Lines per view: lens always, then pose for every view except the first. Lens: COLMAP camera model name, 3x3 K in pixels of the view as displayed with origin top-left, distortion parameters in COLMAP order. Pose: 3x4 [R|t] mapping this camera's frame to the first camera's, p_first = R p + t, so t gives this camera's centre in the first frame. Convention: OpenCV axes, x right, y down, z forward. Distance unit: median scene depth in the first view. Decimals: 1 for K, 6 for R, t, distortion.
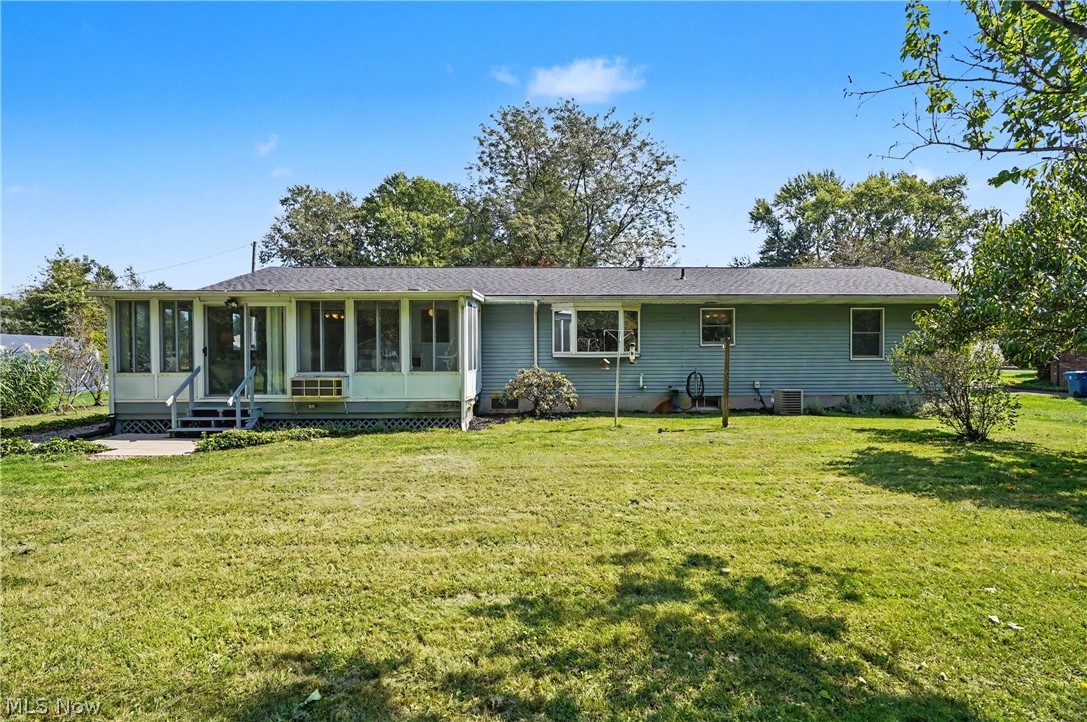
lens RADIAL K [[497.7, 0, 543.5], [0, 497.7, 361.0], [0, 0, 1]] dist [-0.005581, 0.000191]
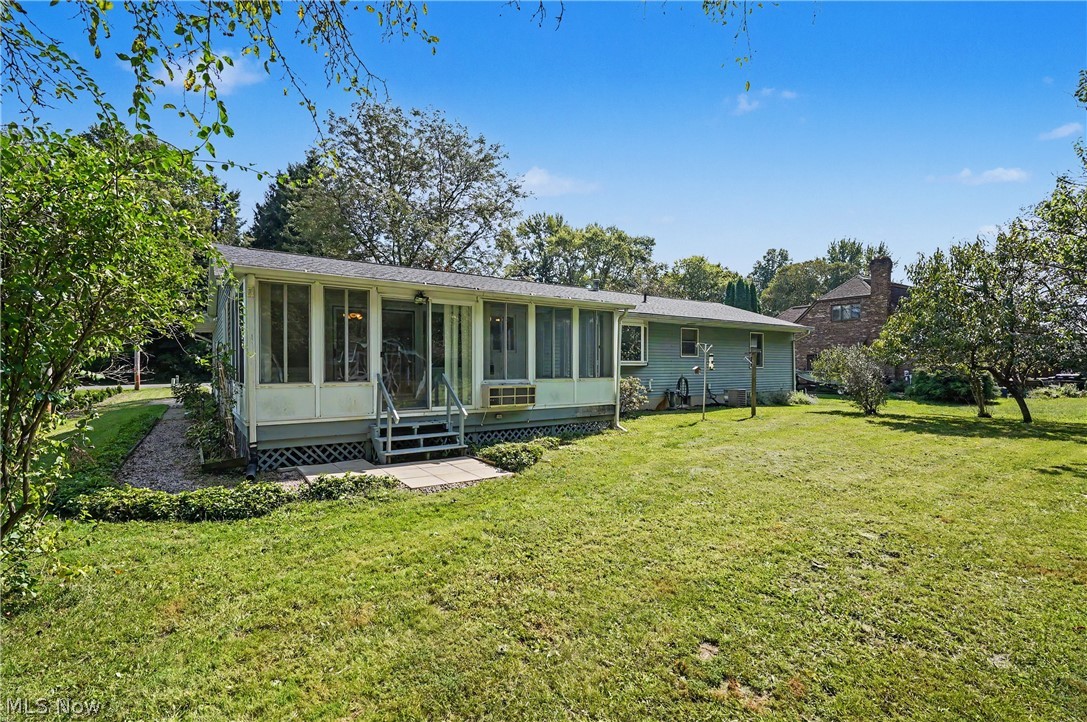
lens RADIAL K [[512.3, 0, 543.5], [0, 512.3, 361.0], [0, 0, 1]] dist [-0.079834, 0.000050]
pose [[0.814042, 0.009035, 0.580736, -0.936125], [0.006992, 0.999654, -0.025353, 0.012612], [-0.580764, 0.024699, 0.813697, 0.181312]]
